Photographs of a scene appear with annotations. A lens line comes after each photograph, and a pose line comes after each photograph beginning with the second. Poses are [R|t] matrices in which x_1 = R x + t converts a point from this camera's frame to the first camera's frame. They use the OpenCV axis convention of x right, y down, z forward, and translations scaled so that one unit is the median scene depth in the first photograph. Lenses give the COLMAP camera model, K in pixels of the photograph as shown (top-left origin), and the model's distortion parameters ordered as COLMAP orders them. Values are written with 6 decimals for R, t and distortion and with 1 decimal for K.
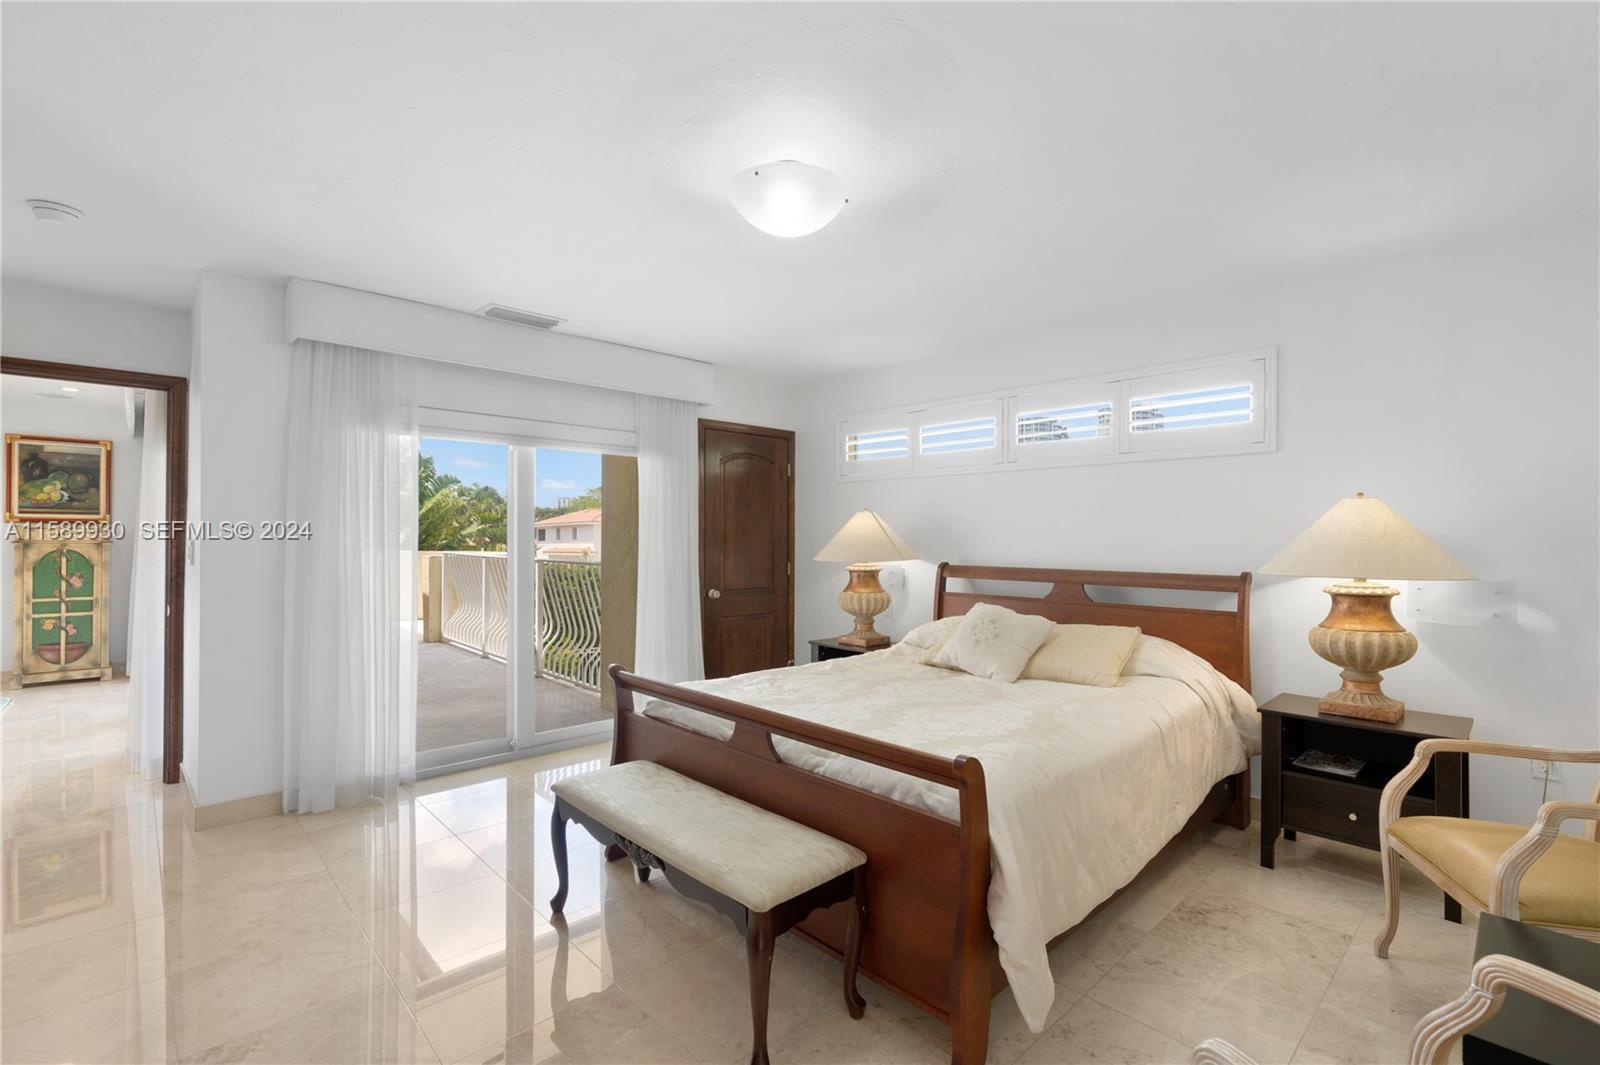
lens RADIAL K [[719.7, 0, 803.7], [0, 719.7, 532.1], [0, 0, 1]] dist [-0.002432, 0.000379]
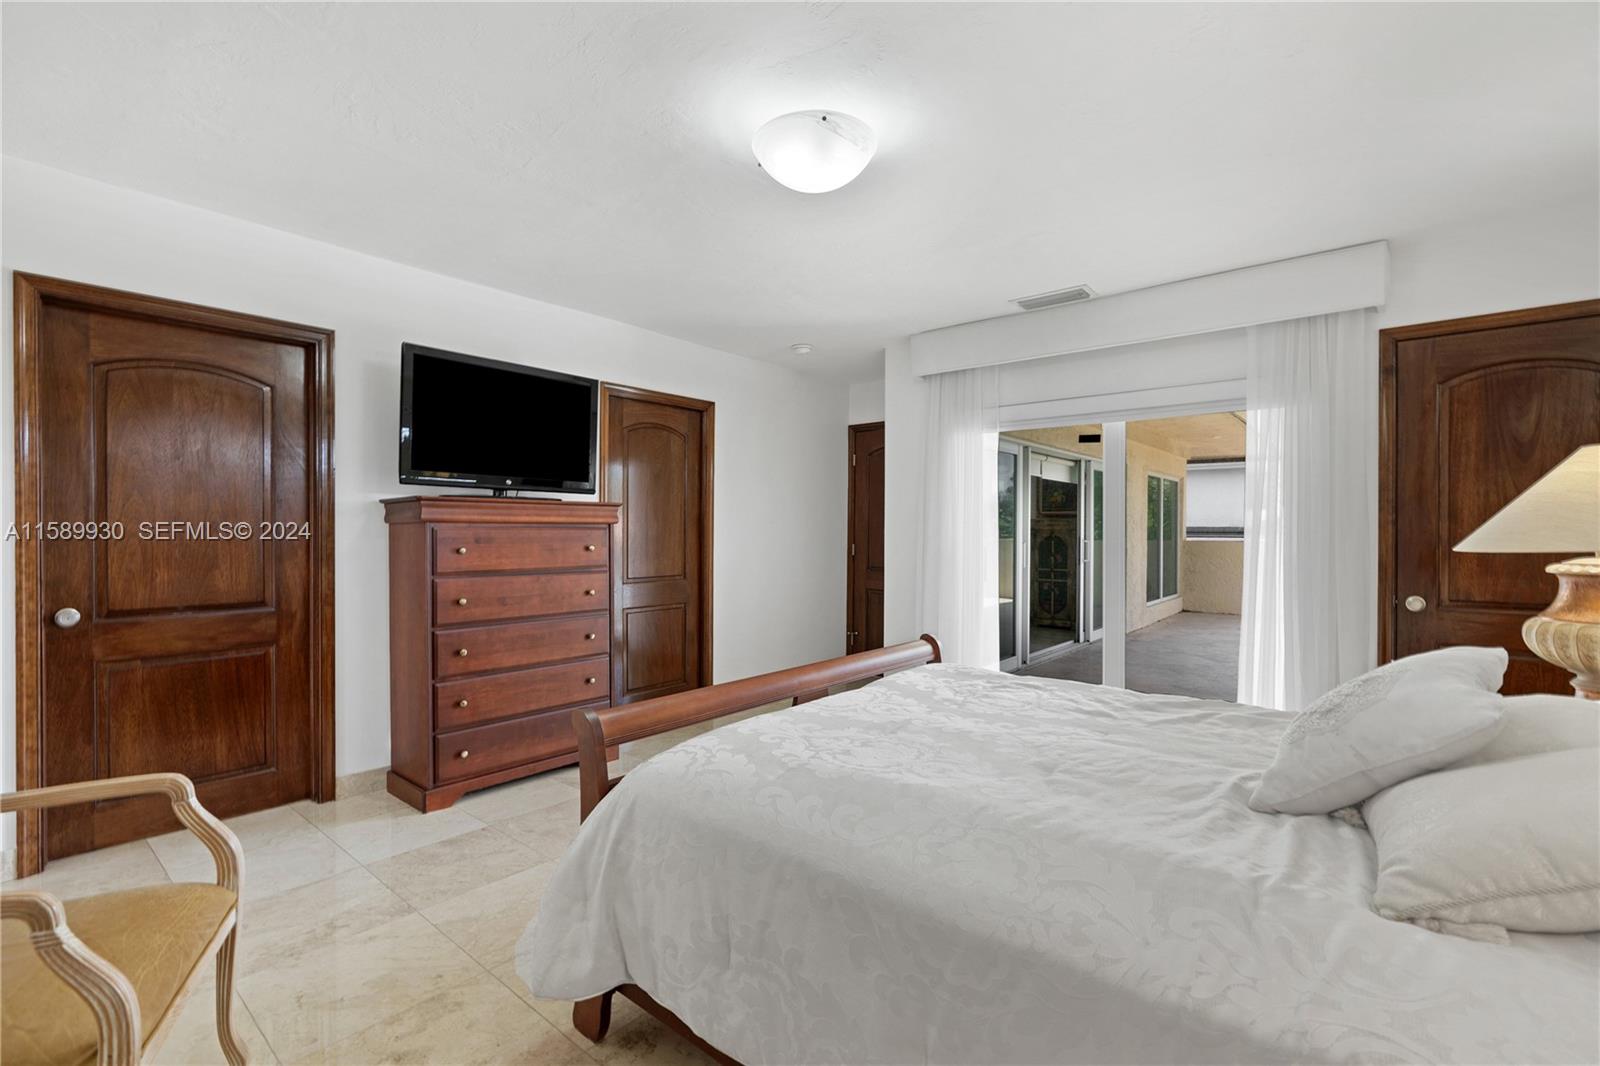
lens RADIAL K [[719.7, 0, 803.7], [0, 719.7, 532.6], [0, 0, 1]] dist [-0.002432, 0.000379]
pose [[0.107692, -0.001255, -0.994184, 0.569394], [0.002198, 0.999997, -0.001024, 0.029807], [0.994182, -0.002075, 0.107694, 0.539864]]
